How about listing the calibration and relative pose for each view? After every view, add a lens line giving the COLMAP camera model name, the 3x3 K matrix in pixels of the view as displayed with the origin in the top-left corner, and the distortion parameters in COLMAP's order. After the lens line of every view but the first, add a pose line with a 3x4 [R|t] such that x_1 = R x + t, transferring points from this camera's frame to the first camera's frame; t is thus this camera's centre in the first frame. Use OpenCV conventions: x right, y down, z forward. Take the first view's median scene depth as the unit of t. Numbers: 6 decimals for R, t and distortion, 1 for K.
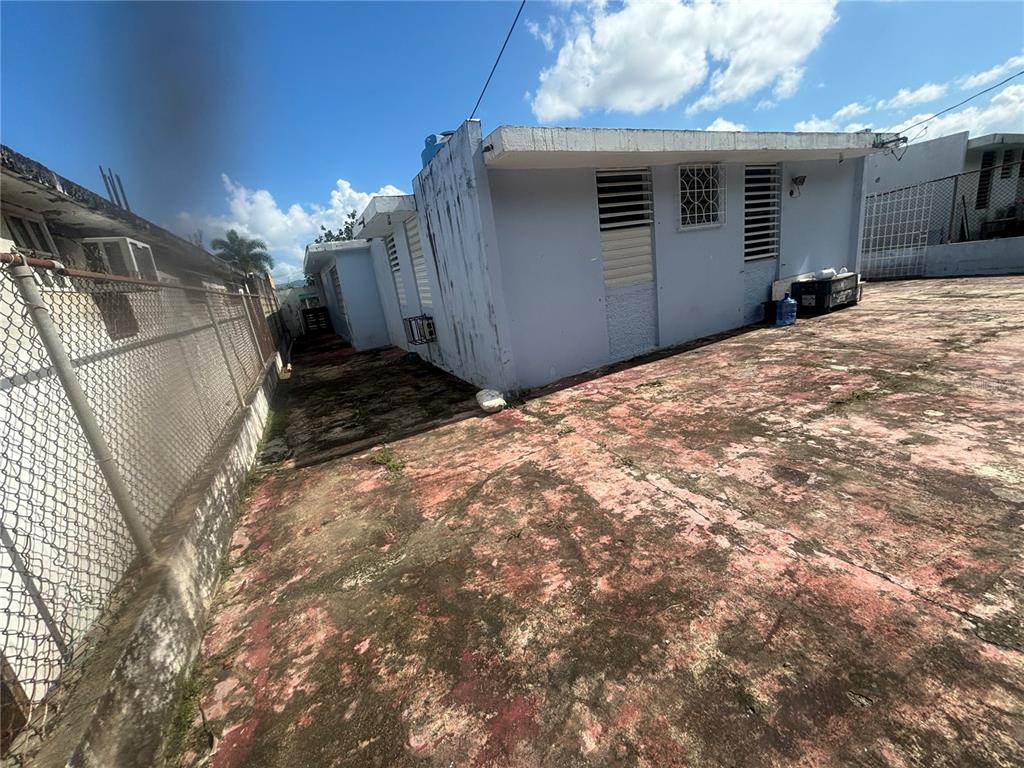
lens RADIAL K [[416.7, 0, 512.0], [0, 416.7, 384.0], [0, 0, 1]] dist [-0.004797, -0.000059]
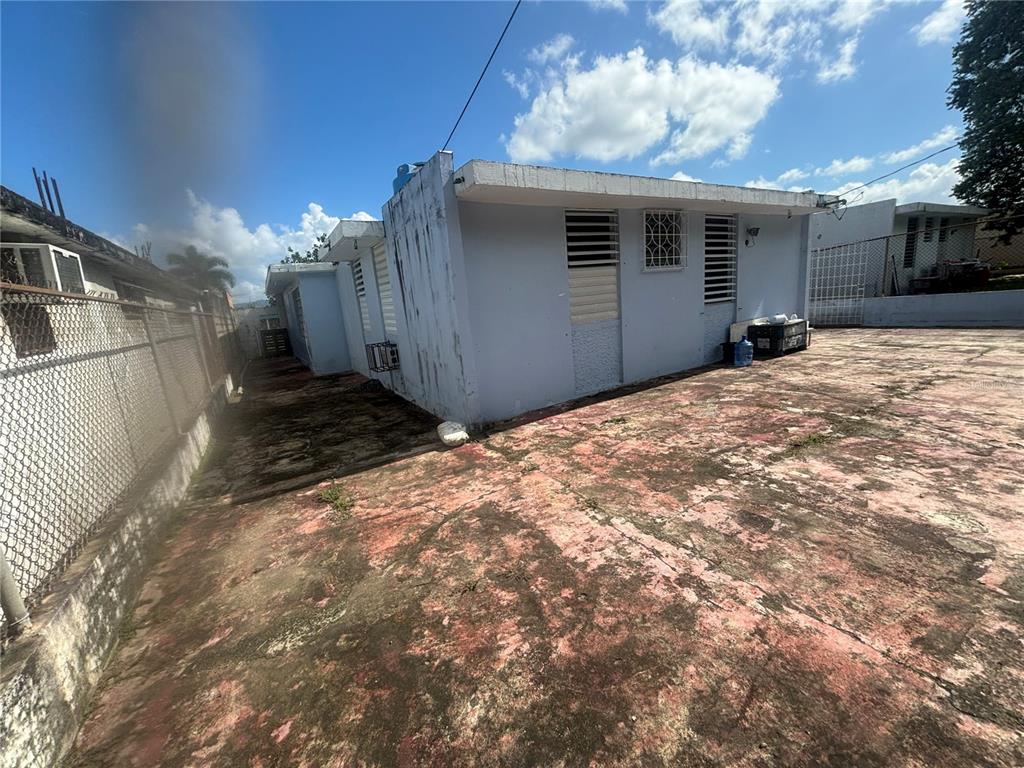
lens RADIAL K [[416.7, 0, 512.0], [0, 416.7, 384.0], [0, 0, 1]] dist [-0.004797, -0.000059]
pose [[0.996276, 0.034100, 0.079191, 0.007919], [-0.028358, 0.996963, -0.072535, -0.012579], [-0.081424, 0.070019, 0.994217, 0.038738]]
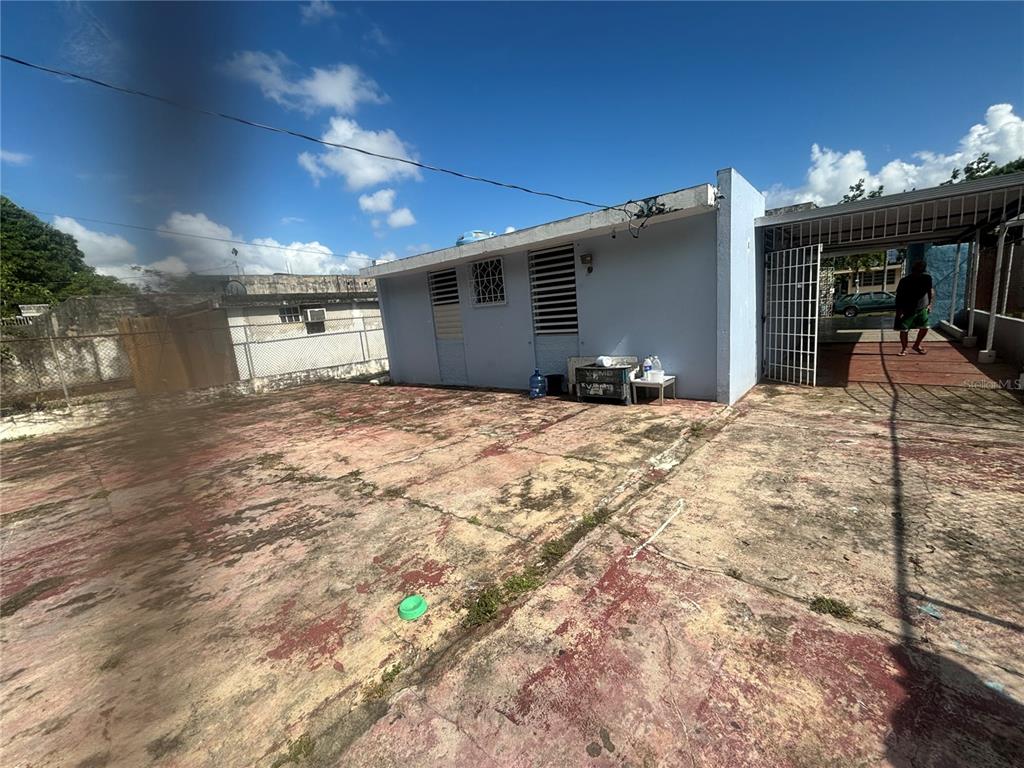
lens RADIAL K [[417.9, 0, 512.0], [0, 417.9, 384.0], [0, 0, 1]] dist [0.000582, 0.003398]
pose [[0.395106, 0.259310, -0.881278, 3.215357], [-0.207011, 0.959790, 0.189602, -0.756236], [0.895007, 0.107521, 0.432899, 0.976961]]
